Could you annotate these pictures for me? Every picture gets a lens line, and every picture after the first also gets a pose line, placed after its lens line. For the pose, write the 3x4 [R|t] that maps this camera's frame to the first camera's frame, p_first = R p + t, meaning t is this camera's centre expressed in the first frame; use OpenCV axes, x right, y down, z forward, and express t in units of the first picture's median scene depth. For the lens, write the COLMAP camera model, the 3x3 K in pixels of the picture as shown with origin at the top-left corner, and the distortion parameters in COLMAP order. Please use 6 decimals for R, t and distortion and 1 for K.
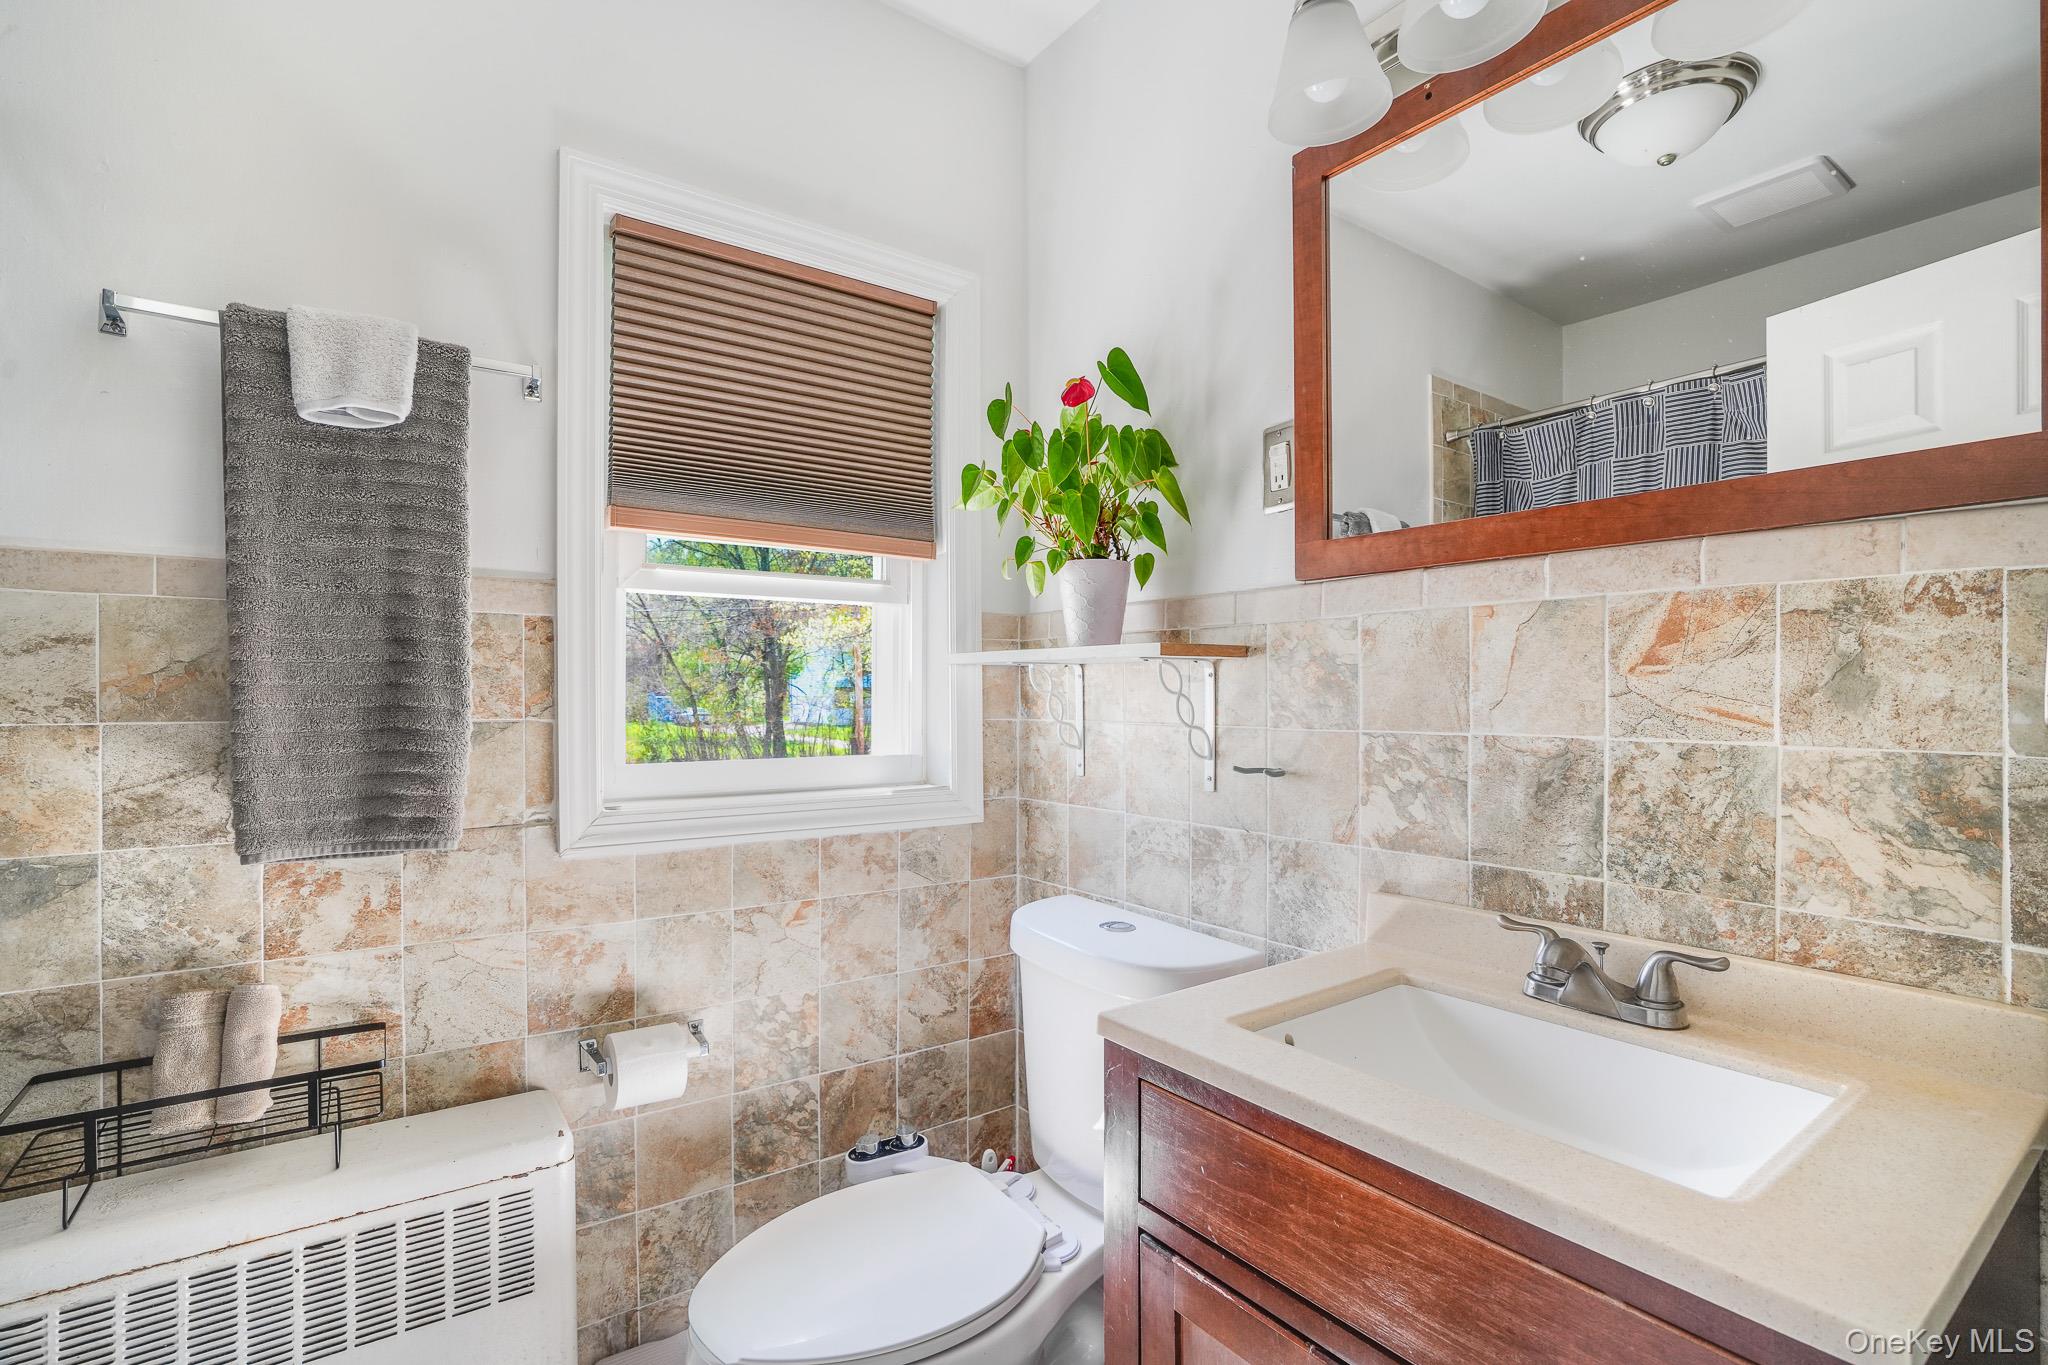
lens RADIAL K [[965.1, 0, 1032.3], [0, 965.1, 689.1], [0, 0, 1]] dist [-0.035856, 0.005983]
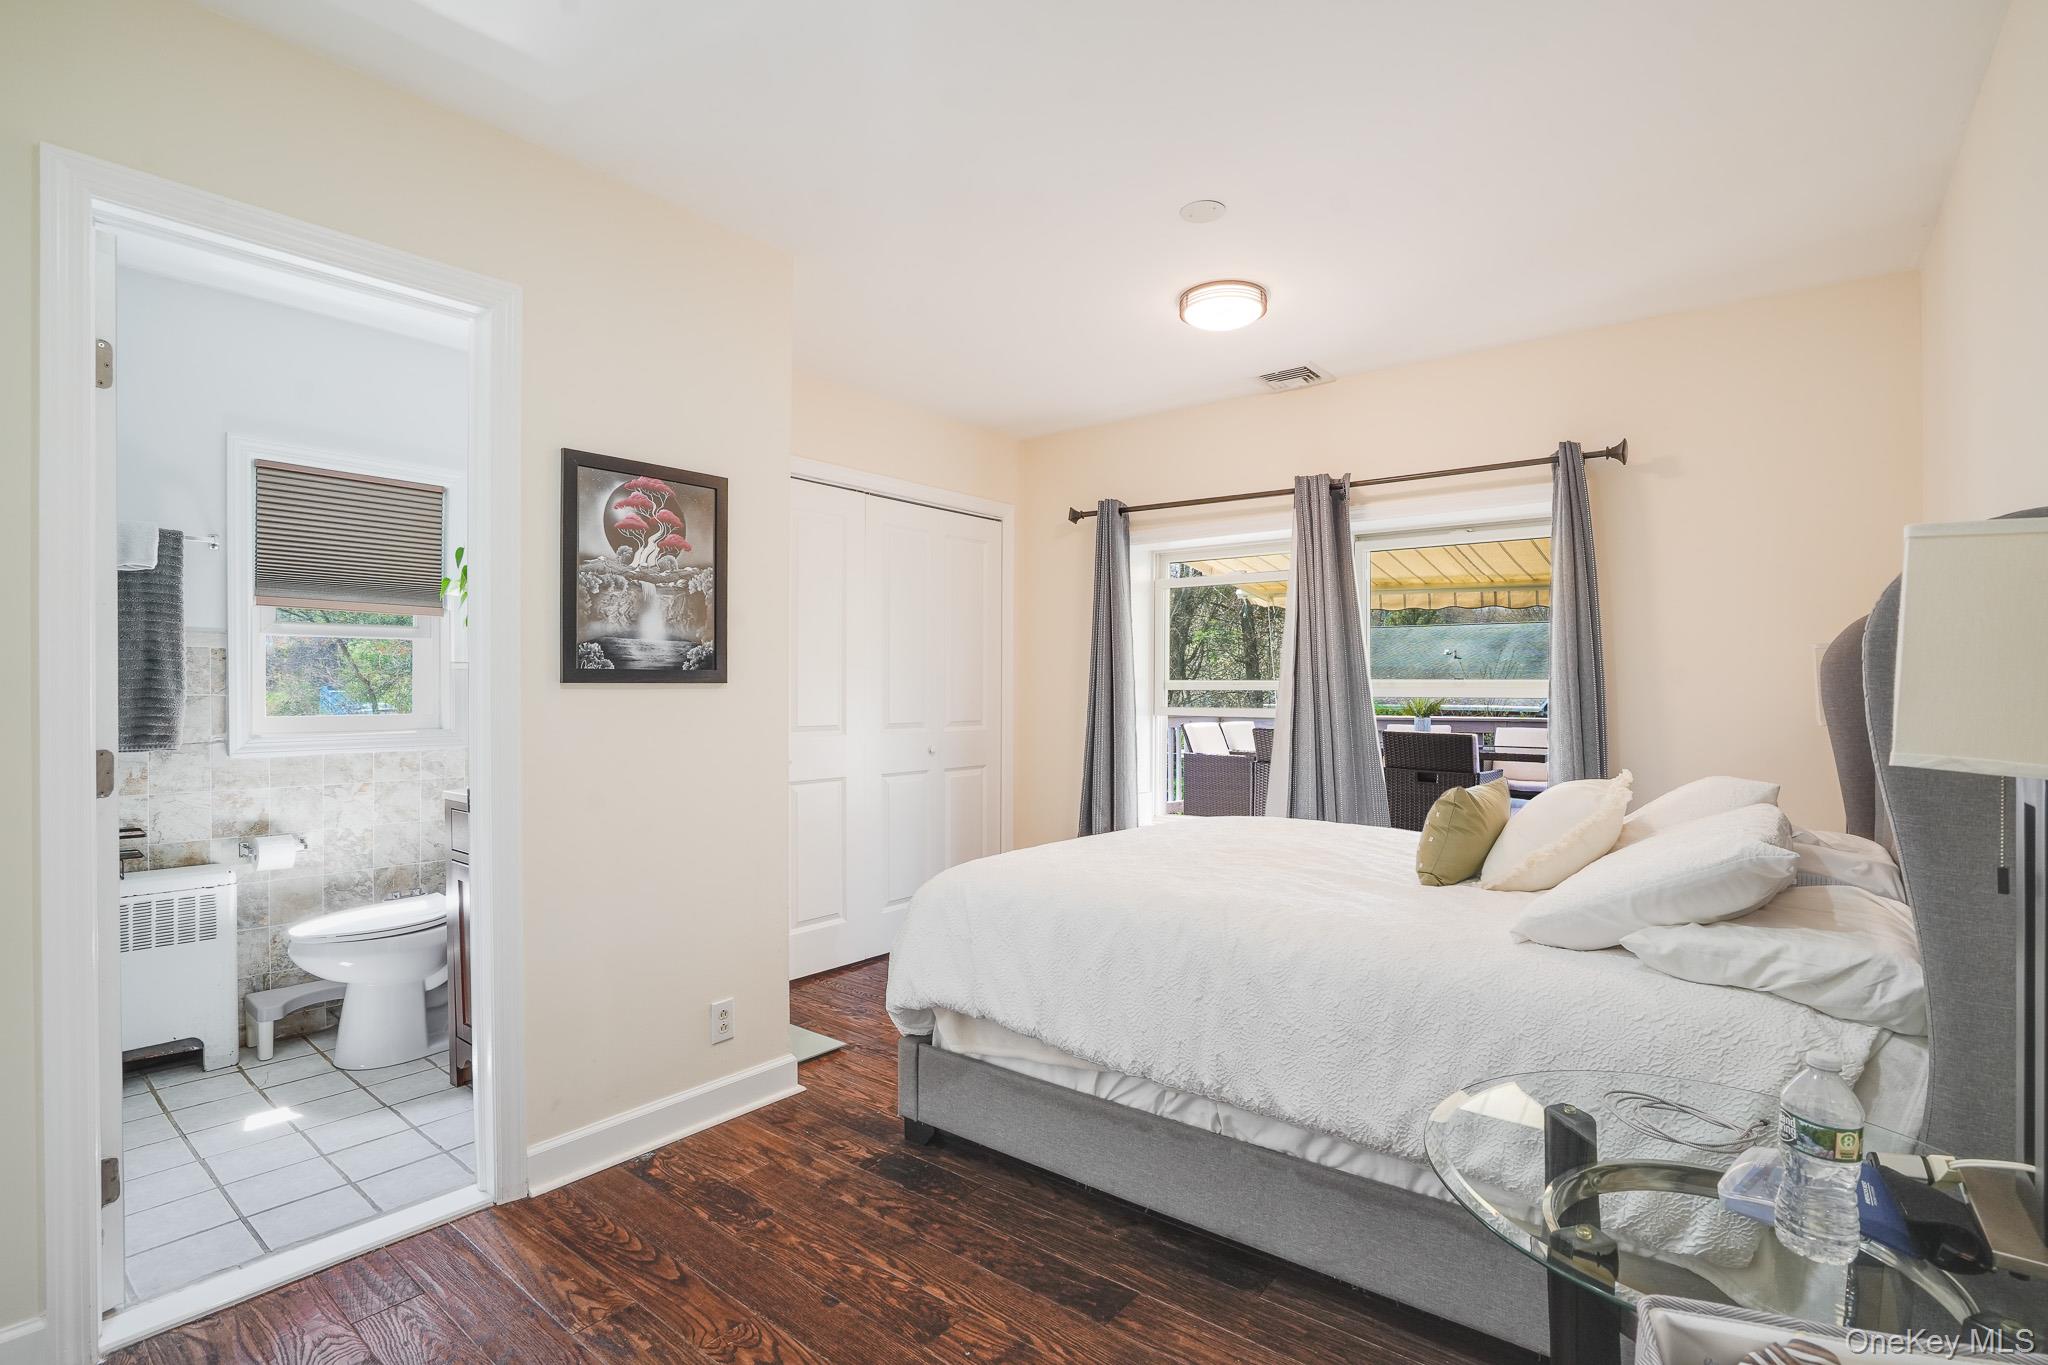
lens RADIAL K [[965.1, 0, 1036.7], [0, 965.1, 678.5], [0, 0, 1]] dist [-0.035856, 0.005983]
pose [[0.965108, -0.002057, 0.261844, 0.737879], [0.002782, 0.999993, -0.002399, 0.004844], [-0.261837, 0.003044, 0.965107, -1.593628]]
